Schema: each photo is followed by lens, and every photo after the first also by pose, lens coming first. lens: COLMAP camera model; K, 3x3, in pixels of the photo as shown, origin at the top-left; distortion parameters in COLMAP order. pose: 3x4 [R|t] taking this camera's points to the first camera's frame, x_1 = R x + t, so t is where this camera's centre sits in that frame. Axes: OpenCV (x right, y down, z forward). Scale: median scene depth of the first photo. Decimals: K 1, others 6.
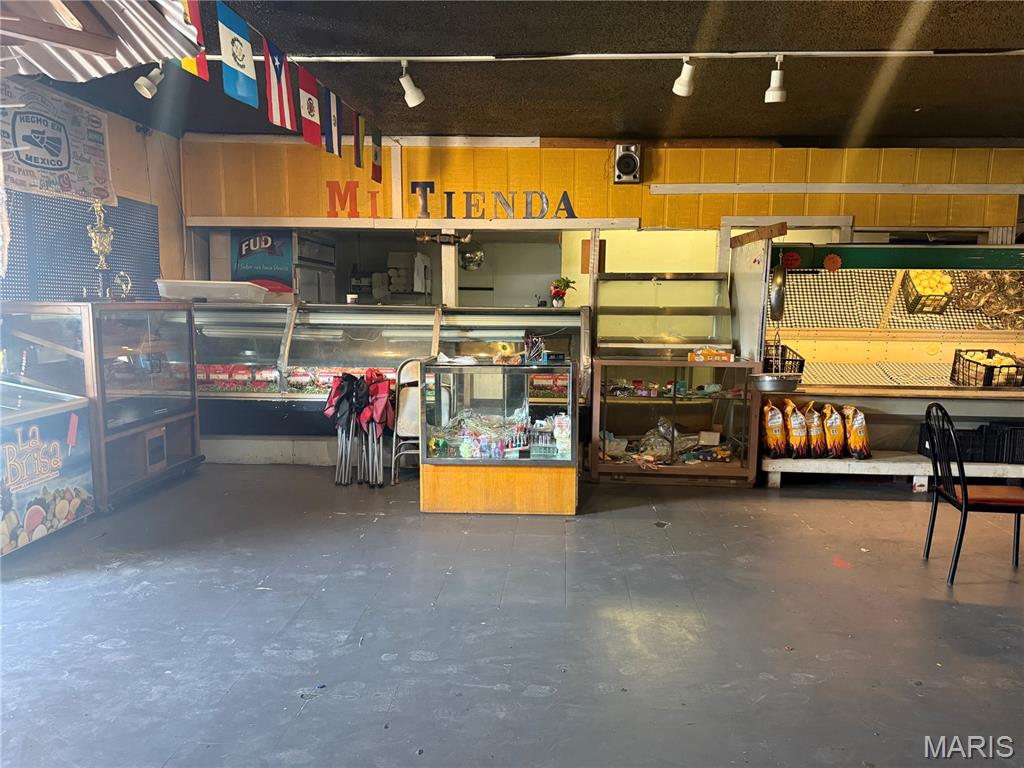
lens RADIAL K [[712.7, 0, 509.5], [0, 712.7, 387.7], [0, 0, 1]] dist [0.059697, -0.069635]
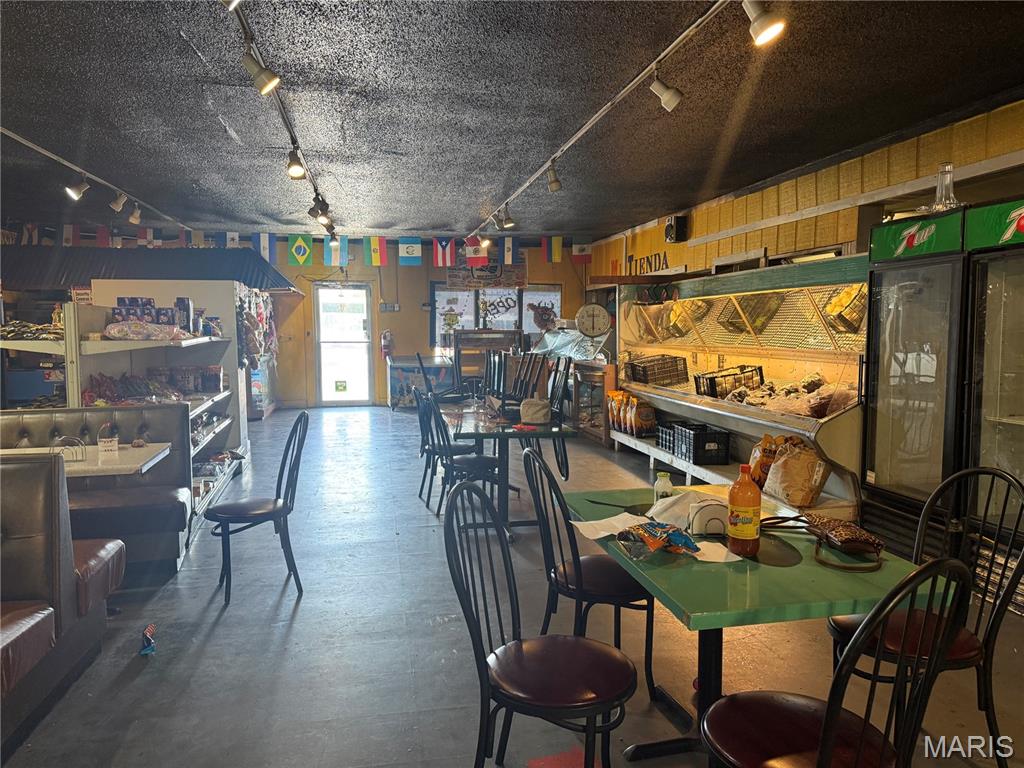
lens RADIAL K [[712.7, 0, 509.5], [0, 712.7, 387.7], [0, 0, 1]] dist [0.059697, -0.069635]
pose [[0.269813, 0.067705, -0.960530, 1.635098], [-0.100846, 0.994026, 0.041738, -0.029562], [0.957617, 0.085604, 0.275029, 0.360627]]
